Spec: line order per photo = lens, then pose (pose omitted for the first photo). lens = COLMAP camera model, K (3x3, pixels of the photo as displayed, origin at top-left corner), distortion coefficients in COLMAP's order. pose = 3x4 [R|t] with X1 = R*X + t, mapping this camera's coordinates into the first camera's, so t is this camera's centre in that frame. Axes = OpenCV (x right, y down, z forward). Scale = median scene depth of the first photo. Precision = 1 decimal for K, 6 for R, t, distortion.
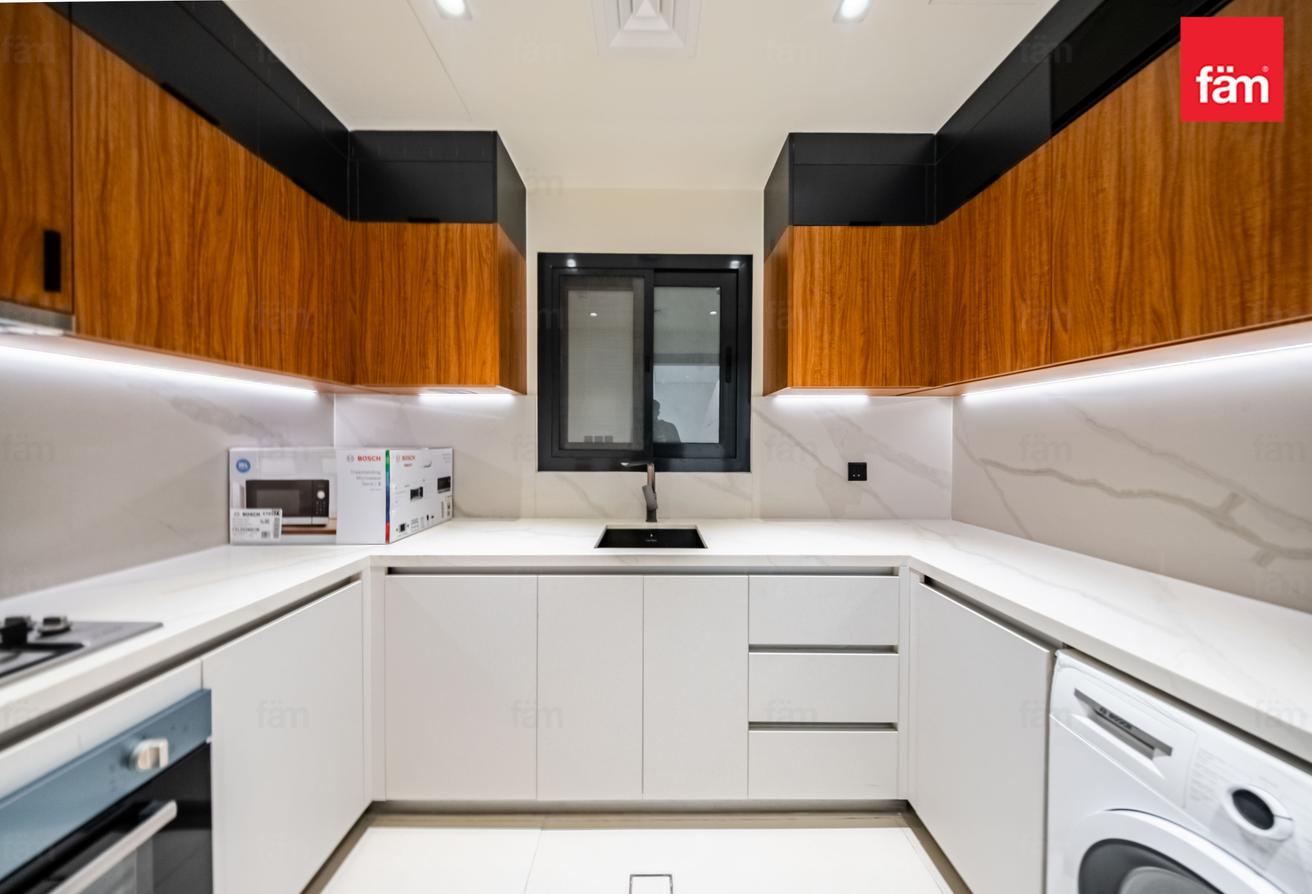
lens RADIAL K [[383.7, 0, 656.0], [0, 383.7, 447.0], [0, 0, 1]] dist [0.000523, -0.002636]
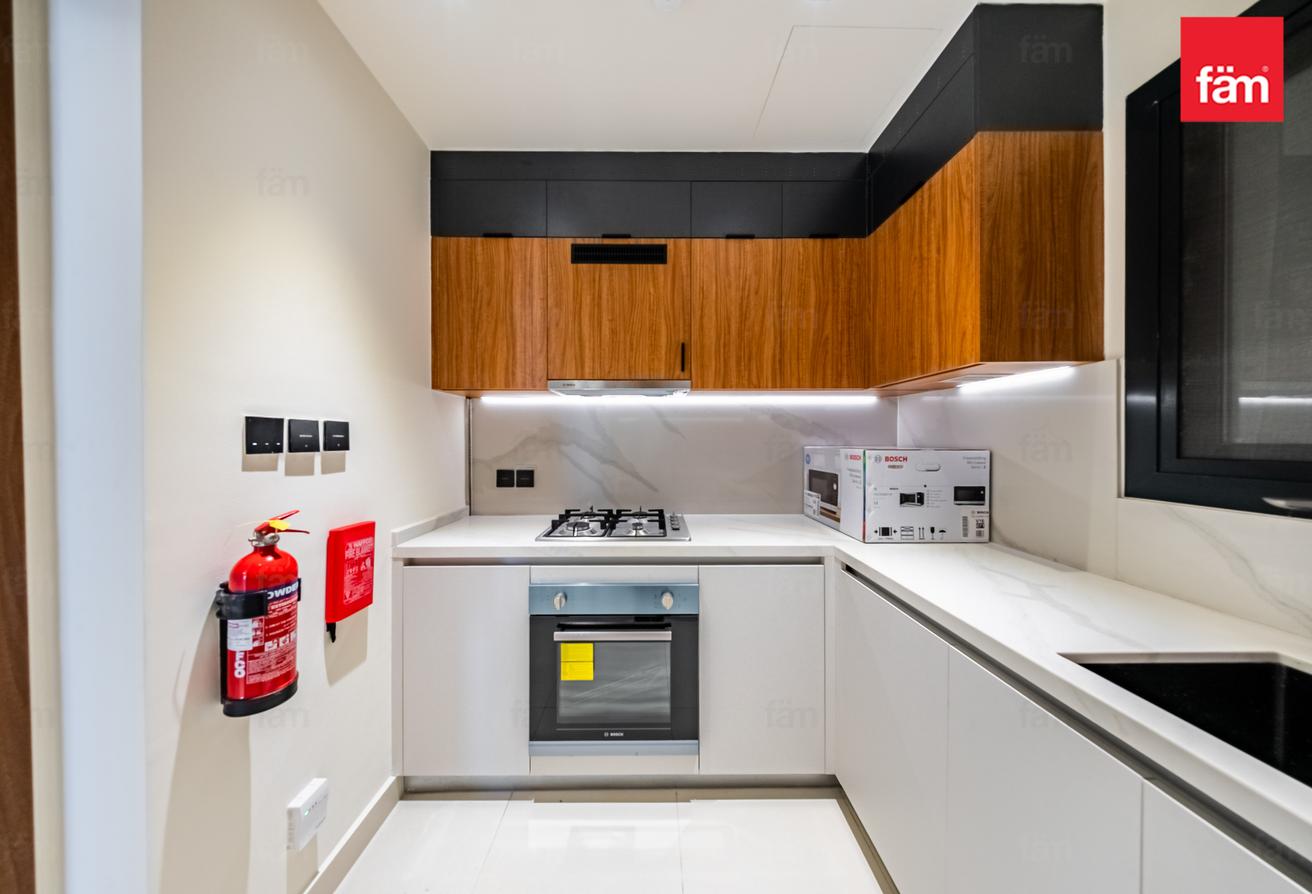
lens RADIAL K [[395.7, 0, 660.8], [0, 395.7, 444.7], [0, 0, 1]] dist [0.004199, -0.003156]
pose [[0.004760, 0.007779, -0.999958, 0.003244], [-0.015521, 0.999850, 0.007704, -0.000053], [0.999868, 0.015484, 0.004880, 0.004328]]
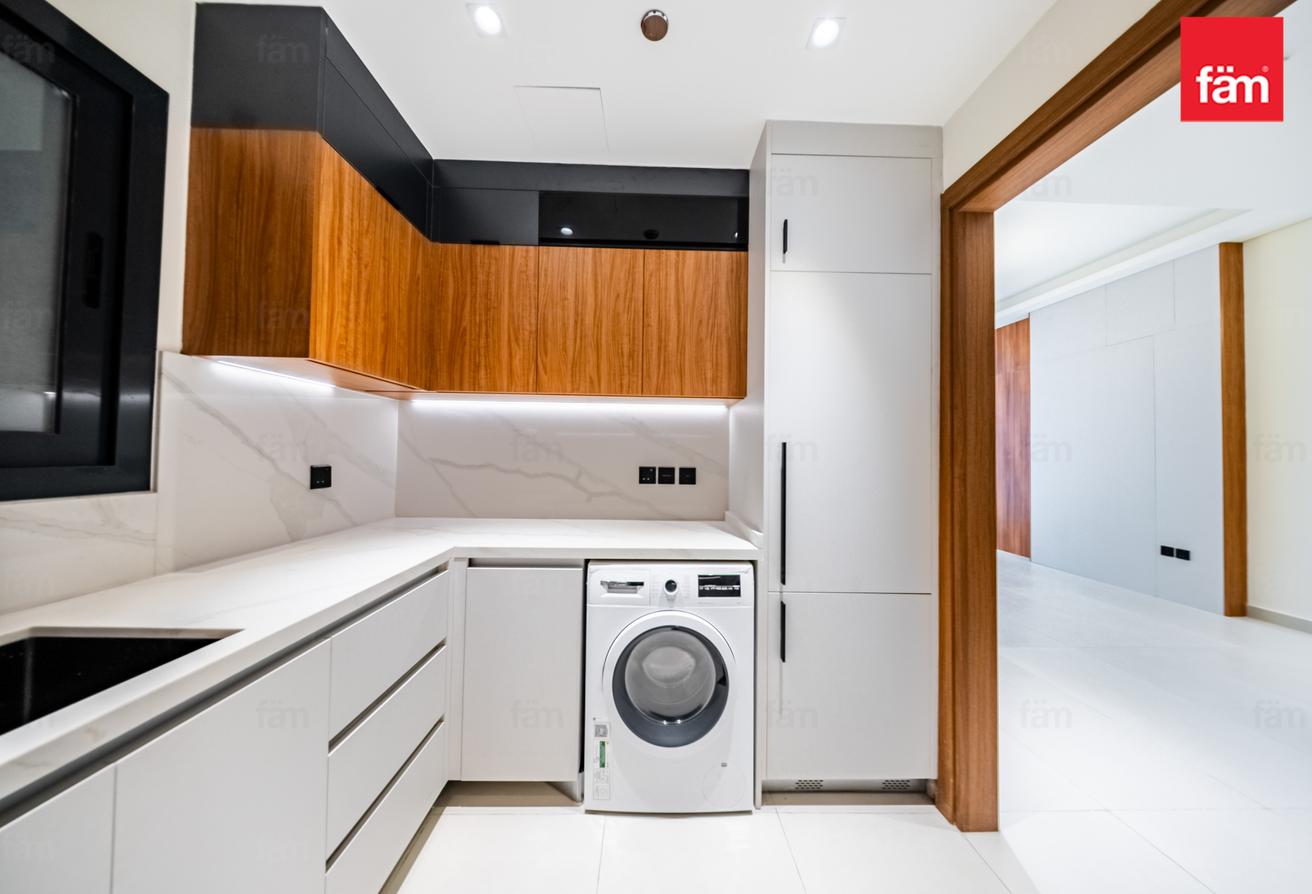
lens RADIAL K [[383.7, 0, 656.0], [0, 383.7, 447.0], [0, 0, 1]] dist [0.000523, -0.002636]
pose [[-0.007422, 0.012655, 0.999892, -0.734553], [-0.000428, 0.999920, -0.012659, 0.029308], [-0.999972, -0.000522, -0.007416, 0.776176]]
